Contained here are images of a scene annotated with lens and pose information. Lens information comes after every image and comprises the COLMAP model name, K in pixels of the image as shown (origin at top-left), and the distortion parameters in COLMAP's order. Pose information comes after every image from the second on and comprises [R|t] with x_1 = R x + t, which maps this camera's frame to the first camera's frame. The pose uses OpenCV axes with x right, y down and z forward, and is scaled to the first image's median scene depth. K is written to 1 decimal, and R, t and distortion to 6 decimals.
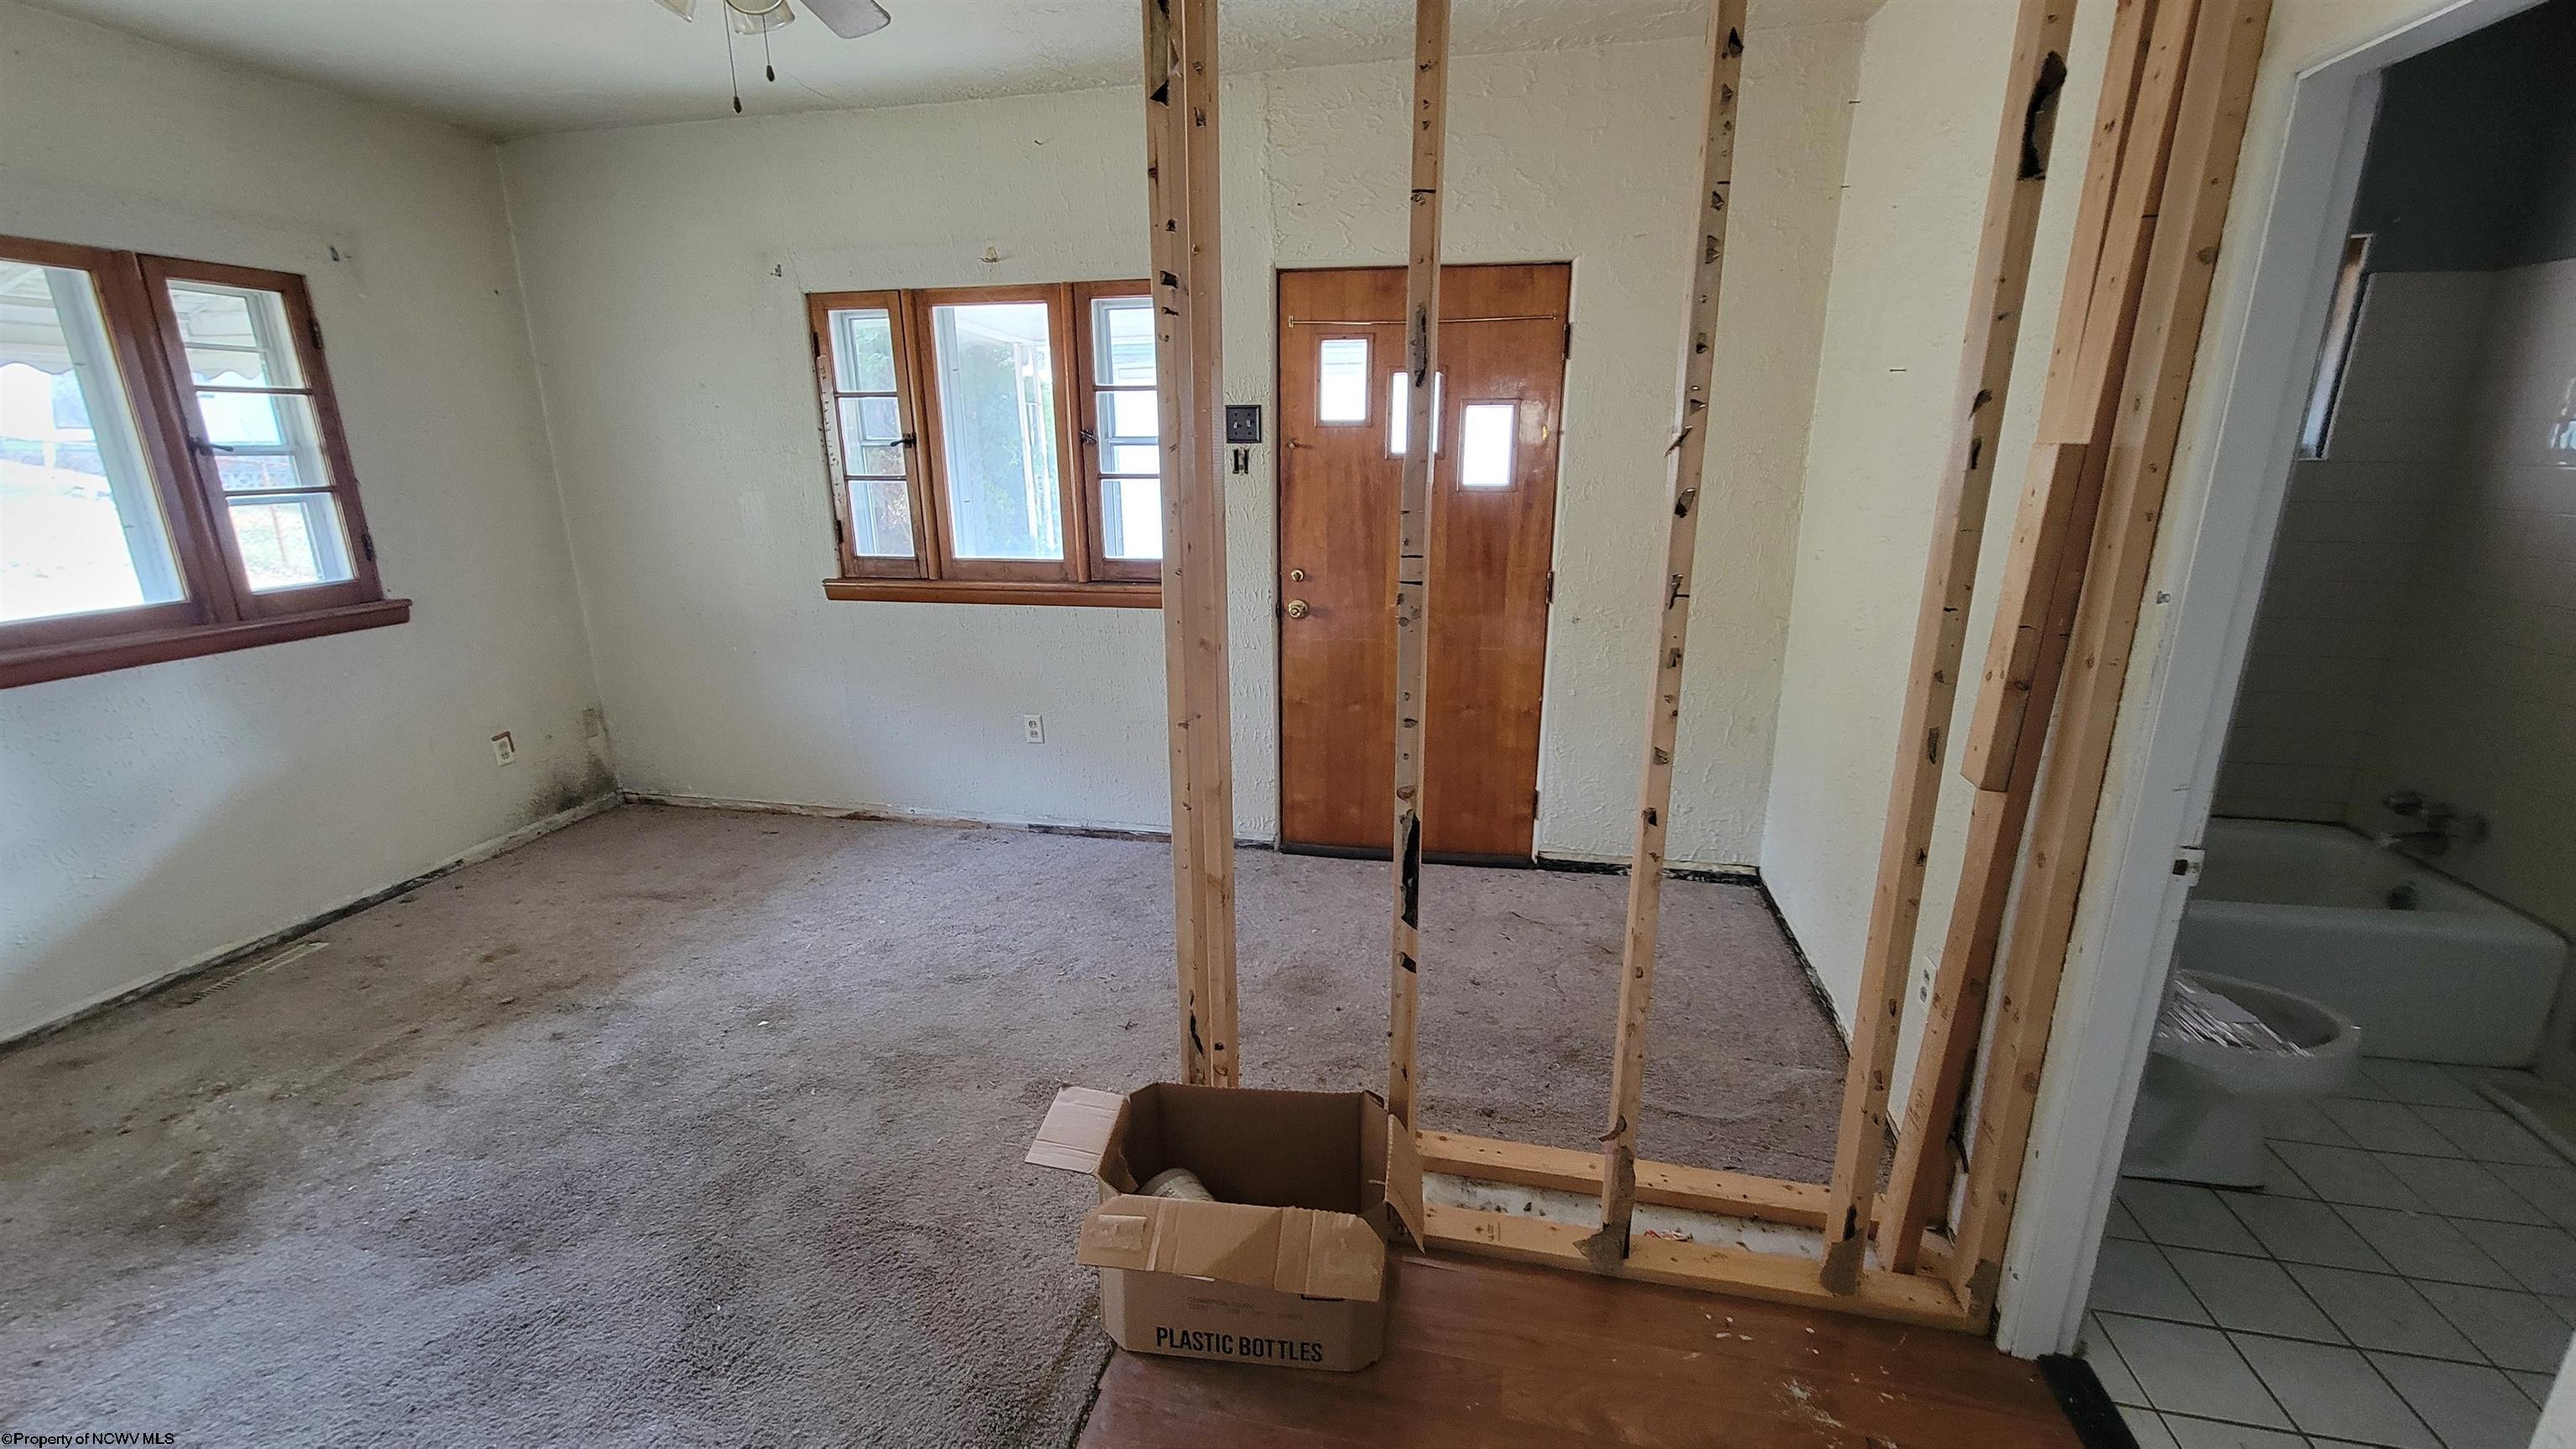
lens RADIAL K [[1048.3, 0, 1291.8], [0, 1048.3, 730.7], [0, 0, 1]] dist [-0.000627, 0.000669]
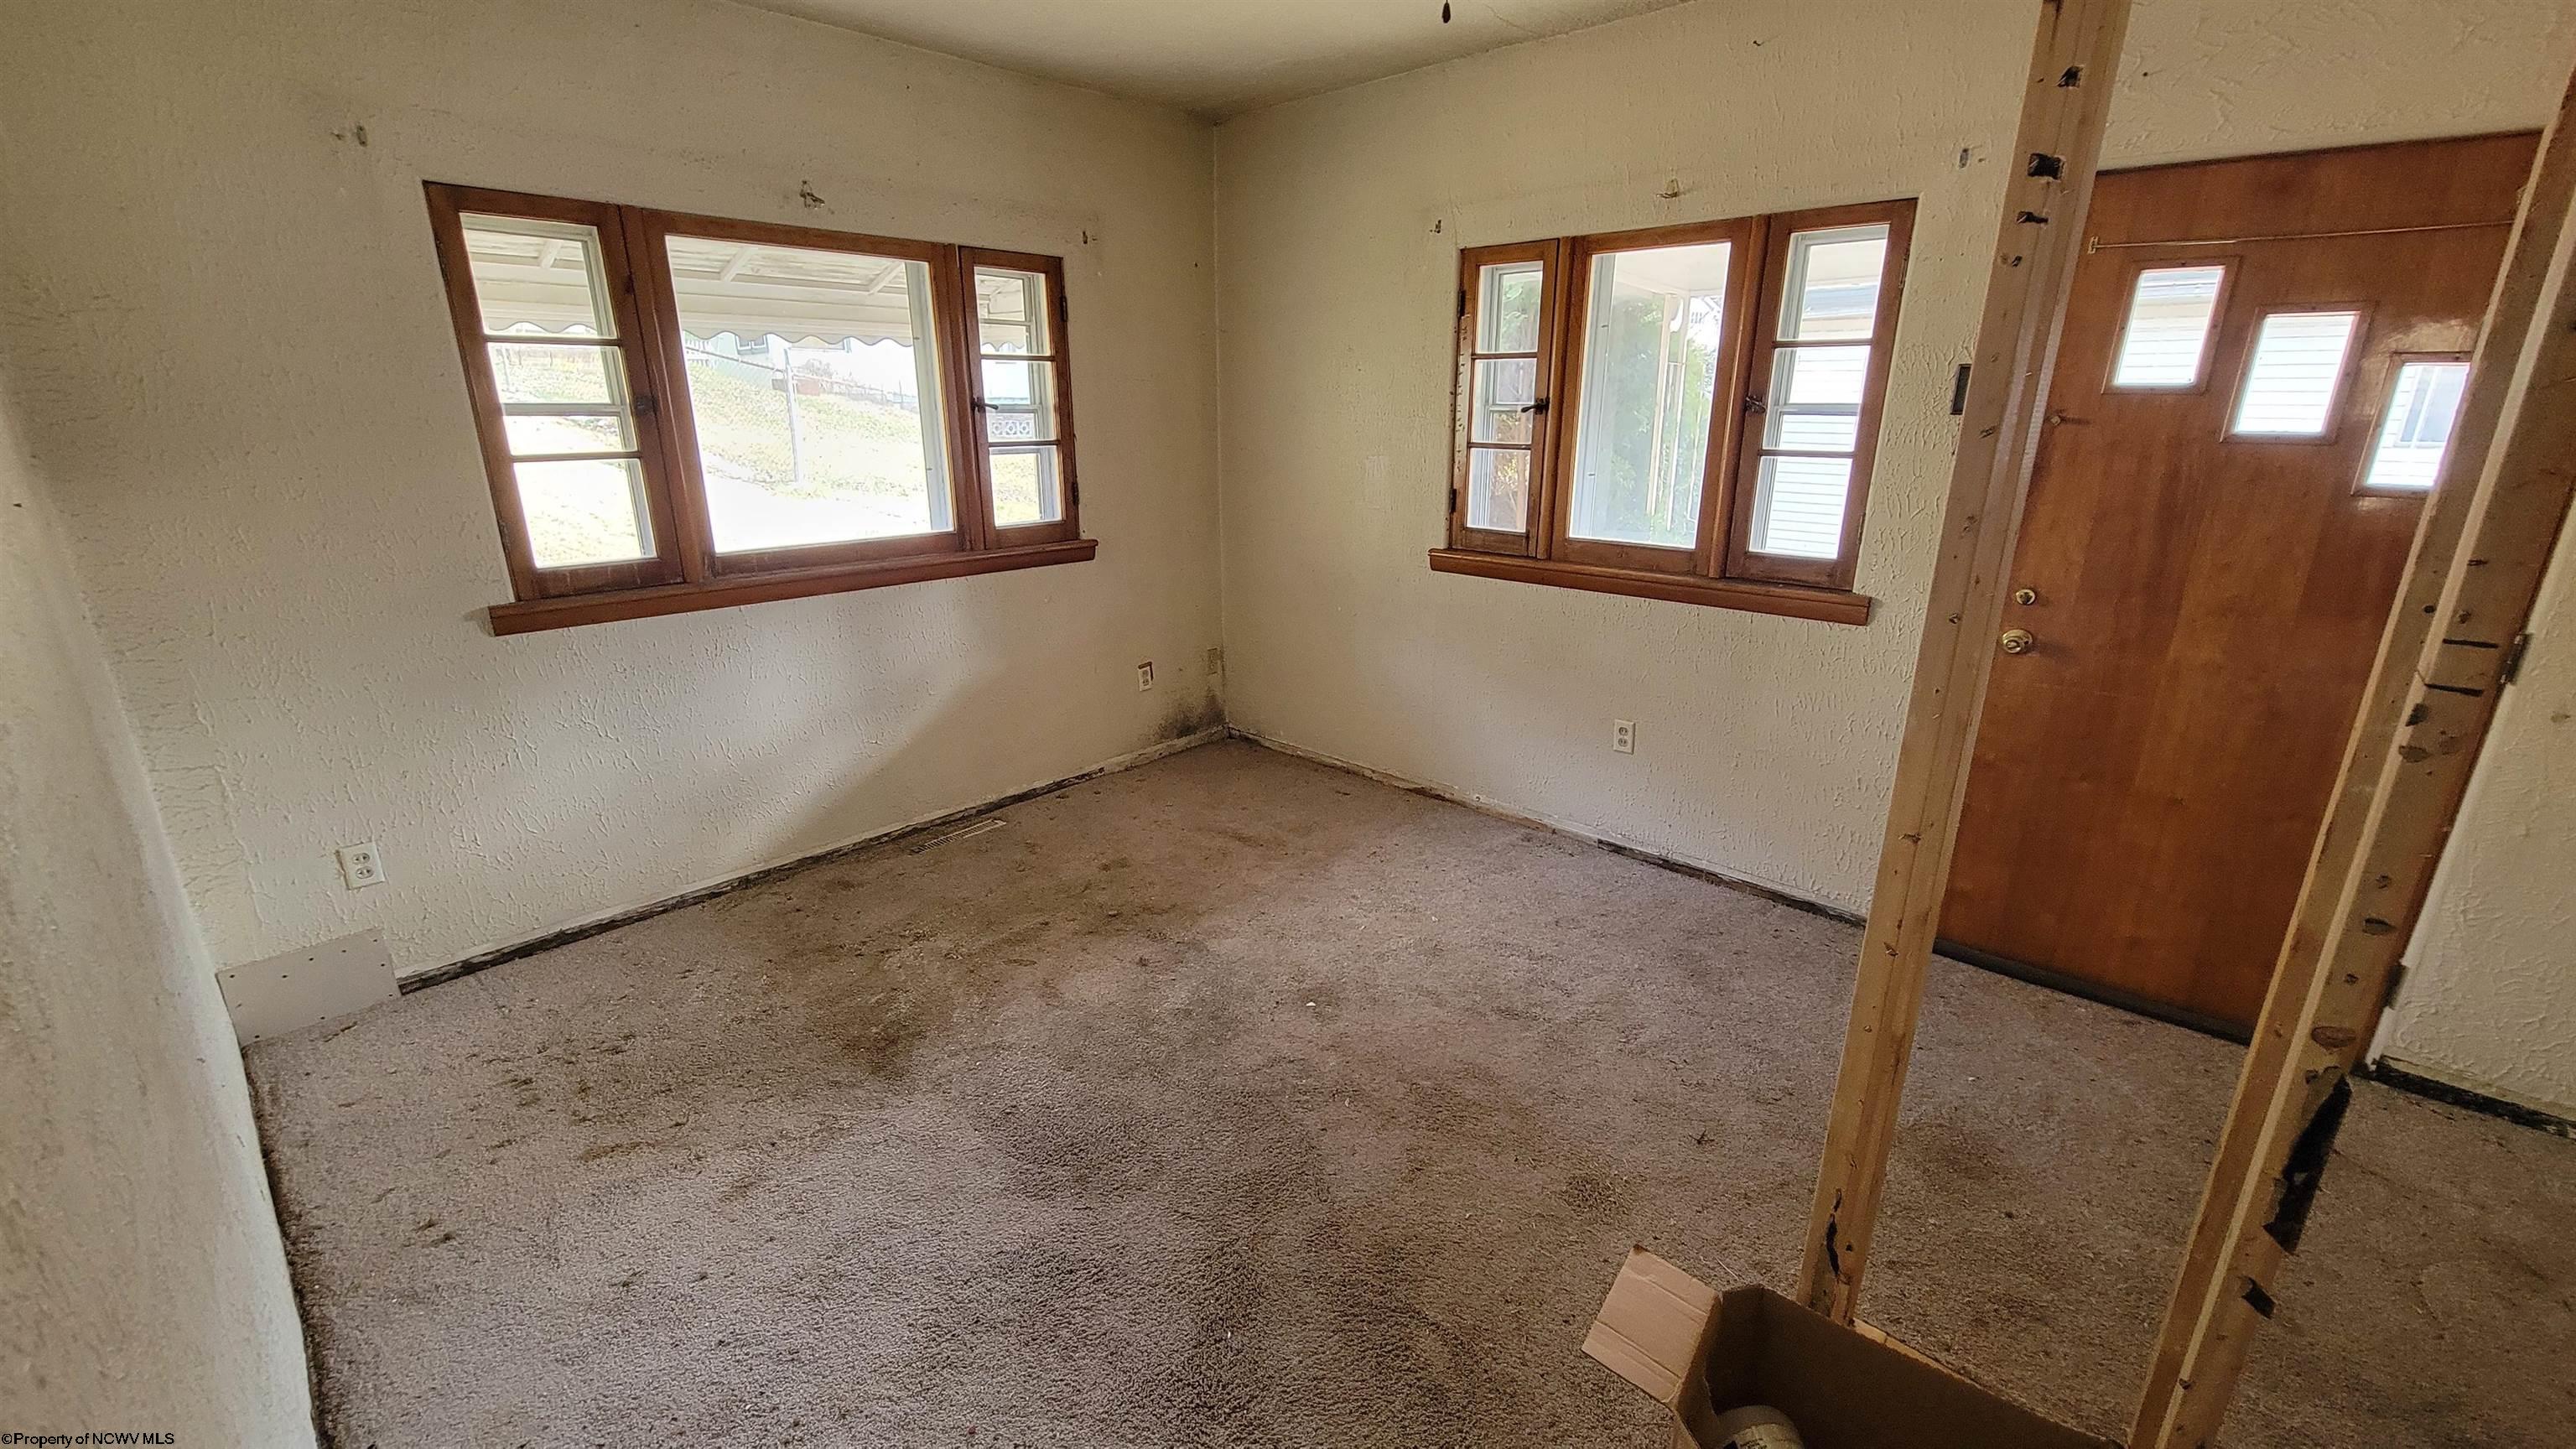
lens RADIAL K [[1048.3, 0, 1291.8], [0, 1048.3, 730.7], [0, 0, 1]] dist [-0.000627, 0.000669]
pose [[0.859848, 0.162097, -0.484135, -0.072428], [-0.145549, 0.986737, 0.071875, -0.035663], [0.489364, 0.008664, 0.872036, 0.111399]]
